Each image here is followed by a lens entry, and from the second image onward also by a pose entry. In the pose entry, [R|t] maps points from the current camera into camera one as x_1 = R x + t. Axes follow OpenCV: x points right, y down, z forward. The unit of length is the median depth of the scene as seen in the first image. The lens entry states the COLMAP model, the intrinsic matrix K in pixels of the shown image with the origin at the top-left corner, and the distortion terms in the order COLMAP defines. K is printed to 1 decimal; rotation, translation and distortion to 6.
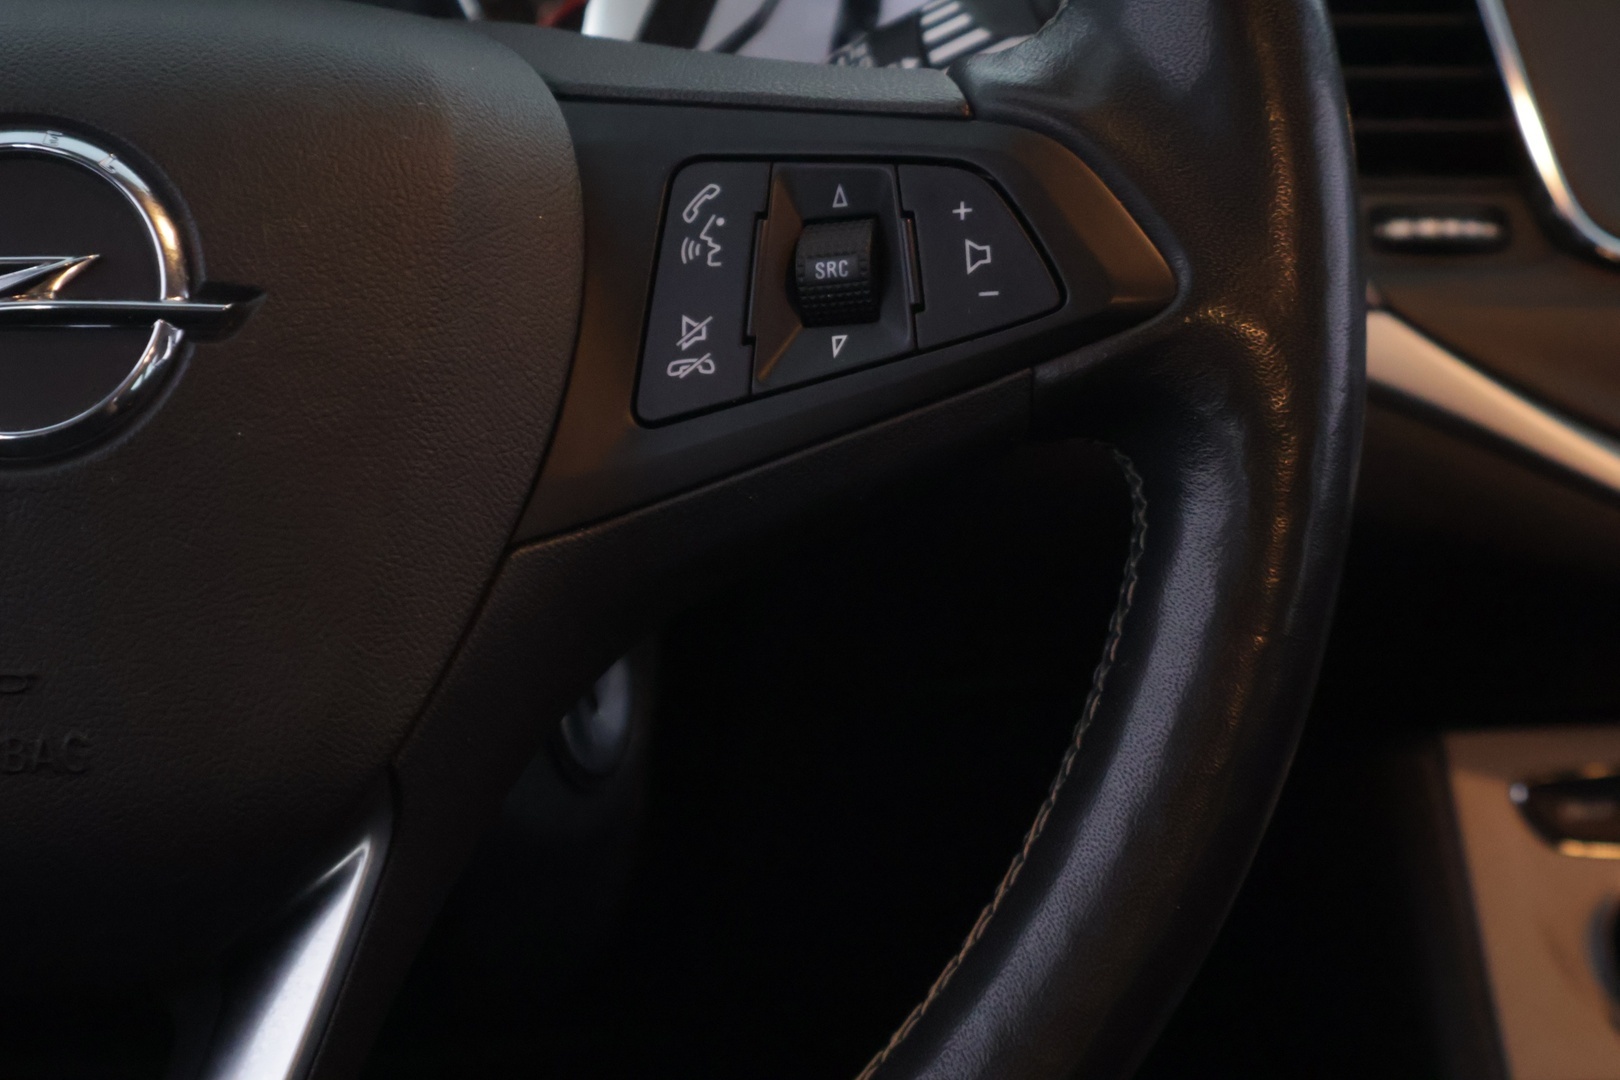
lens RADIAL K [[3248.1, 0, 797.3], [0, 3248.1, 538.4], [0, 0, 1]] dist [0.043784, 0.000000]
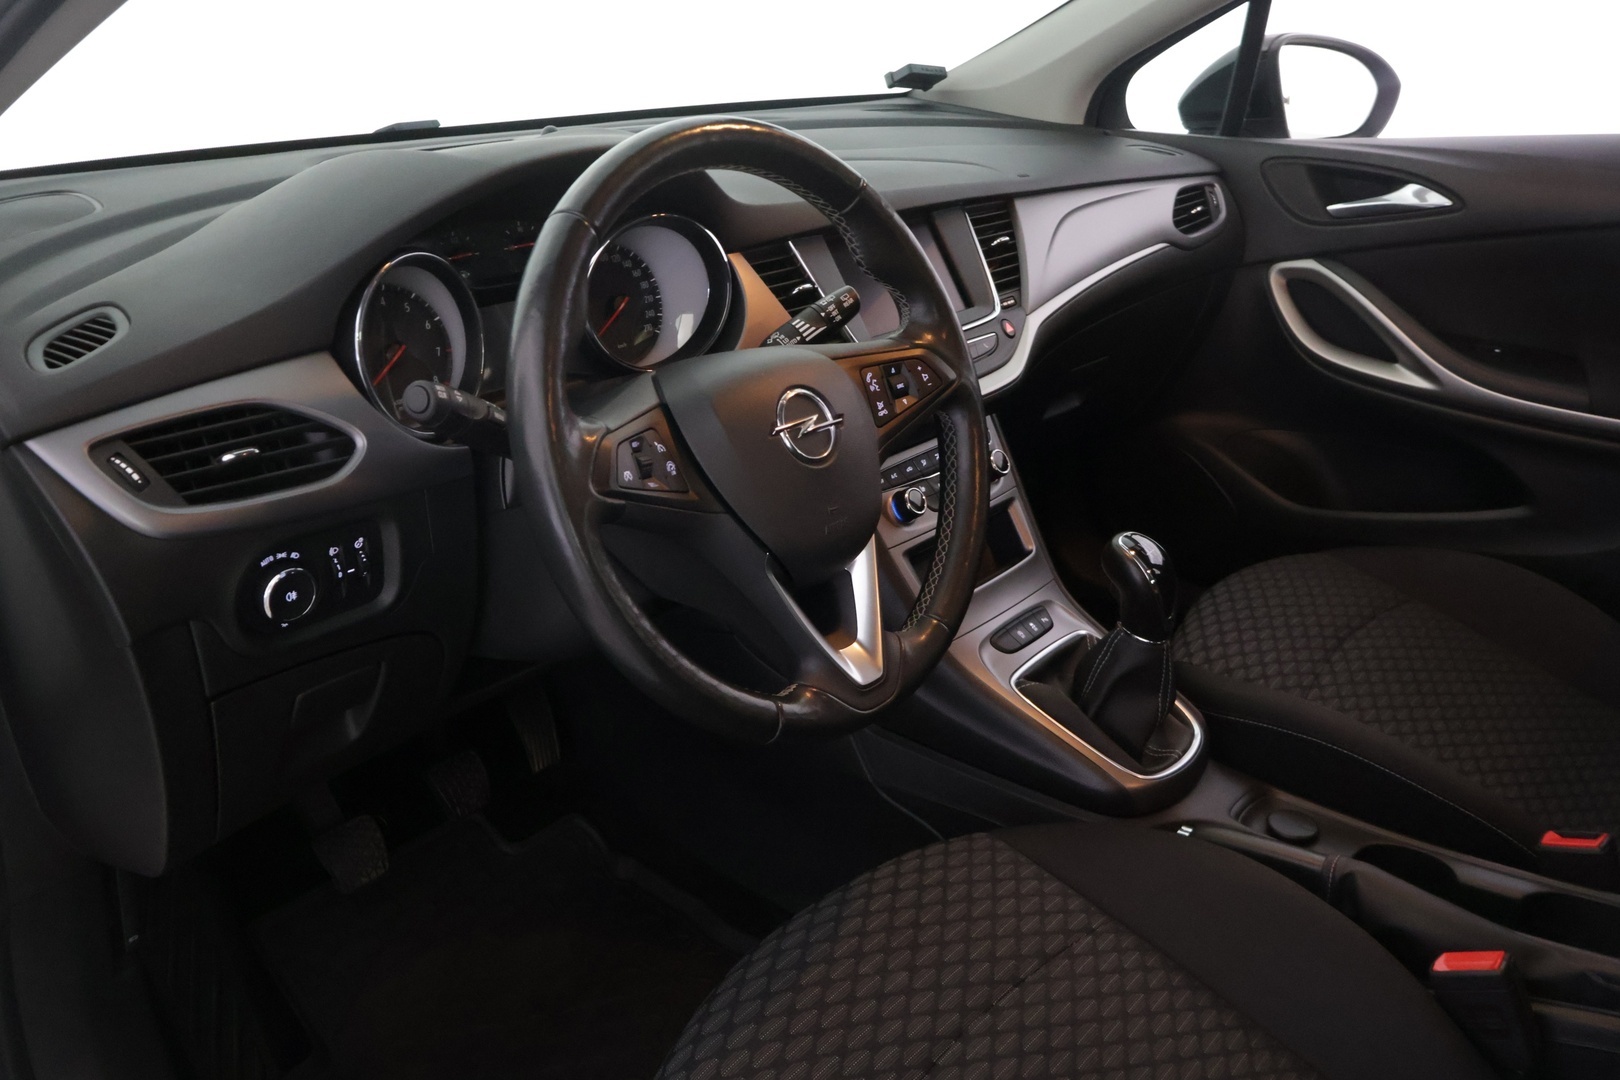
lens RADIAL K [[1354.7, 0, 799.8], [0, 1354.7, 543.4], [0, 0, 1]] dist [-0.003899, 0.011980]
pose [[0.696278, -0.271689, 0.664366, -1.431528], [0.217805, 0.961925, 0.165108, -0.216220], [-0.683929, 0.029742, 0.728943, -0.305540]]
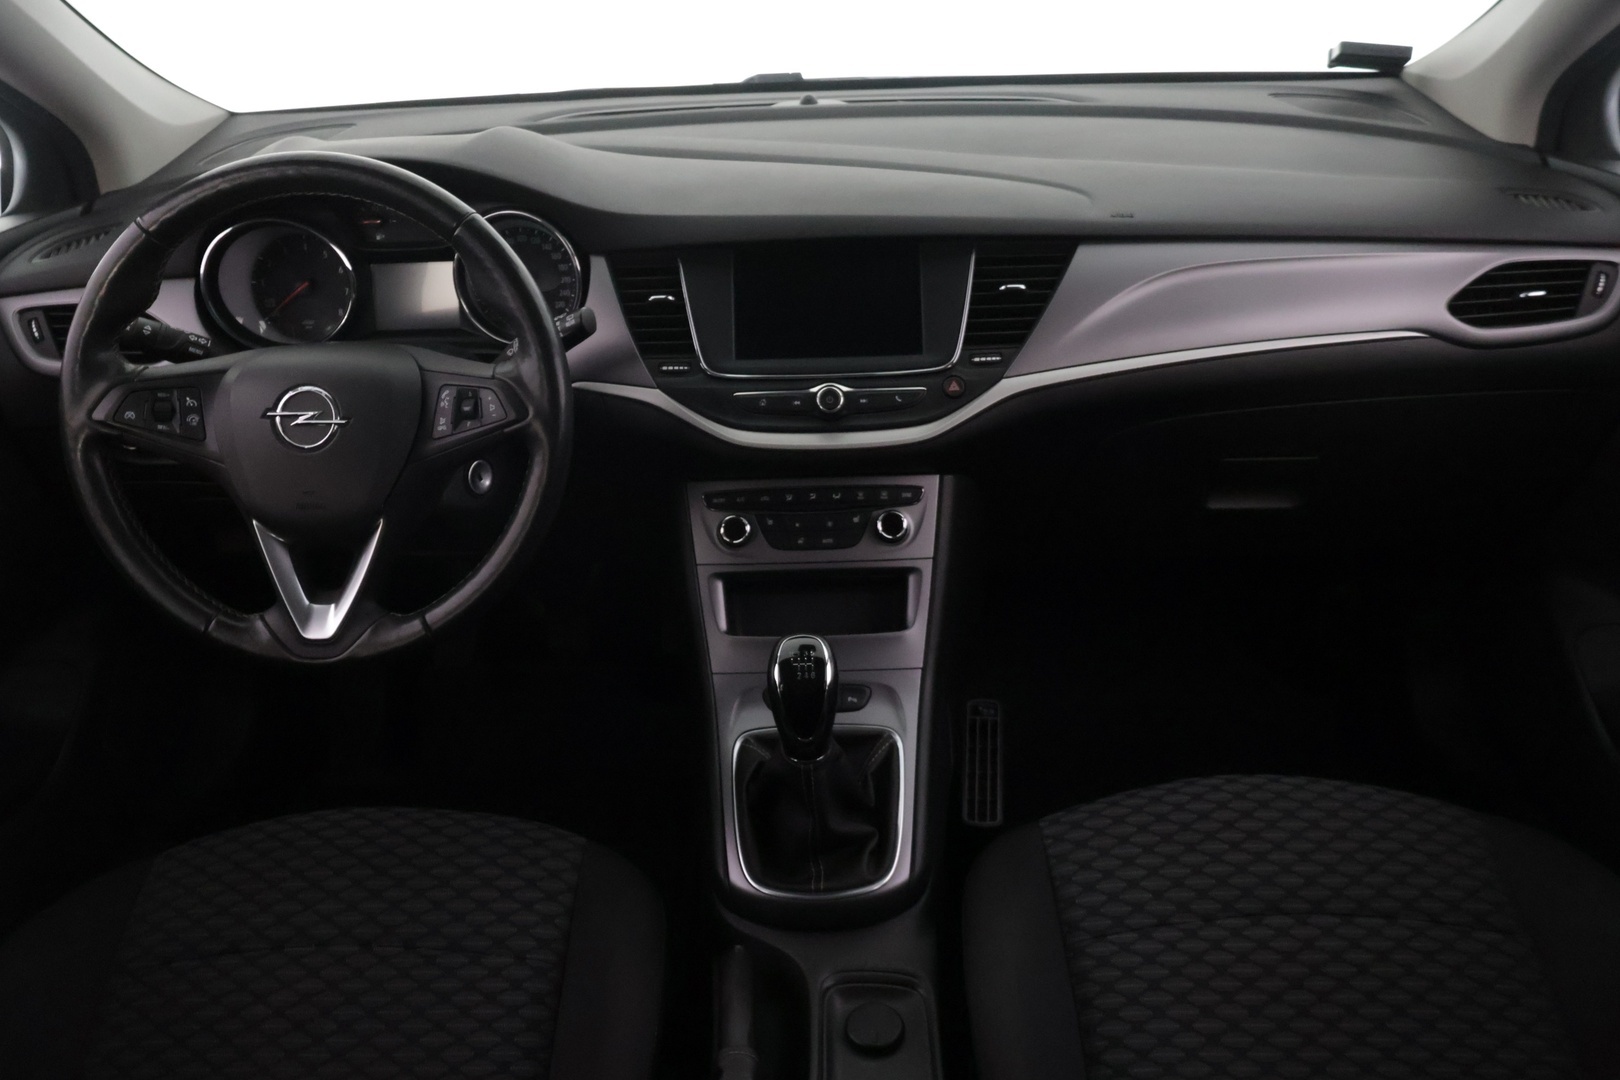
lens RADIAL K [[1354.7, 0, 818.9], [0, 1354.7, 542.2], [0, 0, 1]] dist [-0.003899, 0.011980]
pose [[0.996146, 0.004547, -0.087596, 0.742837], [0.010265, 0.985749, 0.167909, -0.226803], [0.087111, -0.168161, 0.981903, -1.064719]]
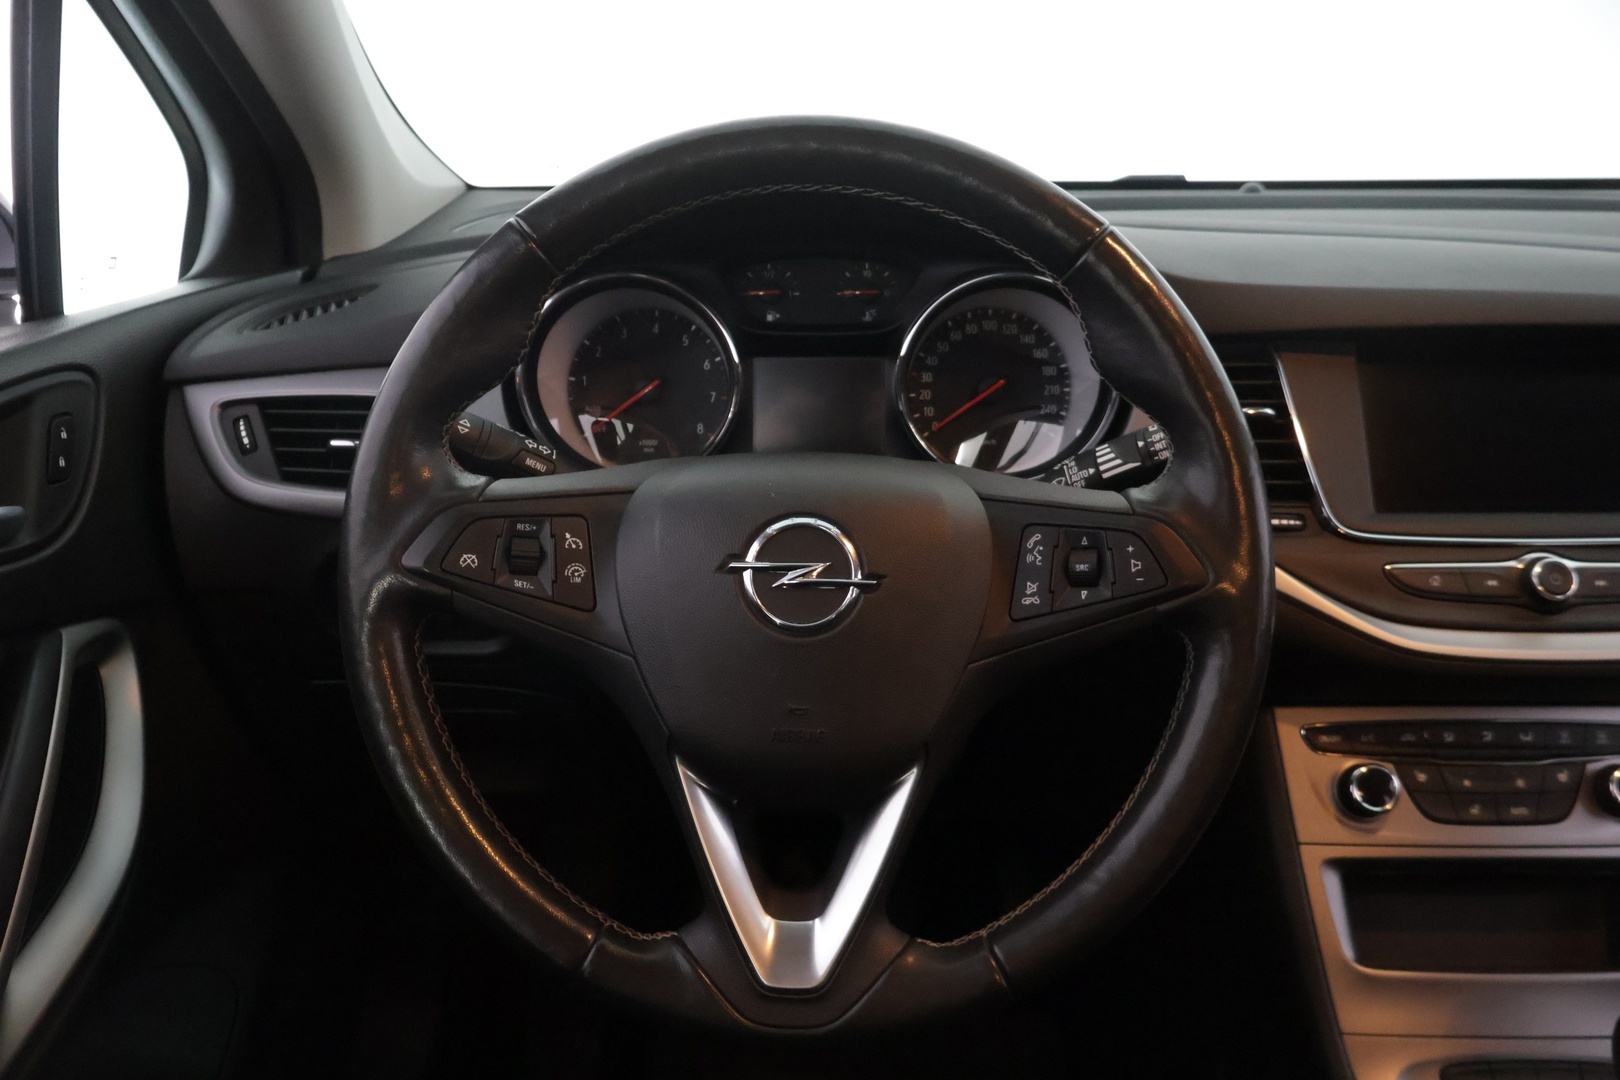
lens RADIAL K [[1354.7, 0, 821.9], [0, 1354.7, 542.5], [0, 0, 1]] dist [-0.003899, 0.011980]
pose [[0.996728, 0.021244, -0.077981, -0.122991], [-0.020447, 0.999730, 0.010999, -0.112550], [0.078194, -0.009368, 0.996894, -0.189690]]
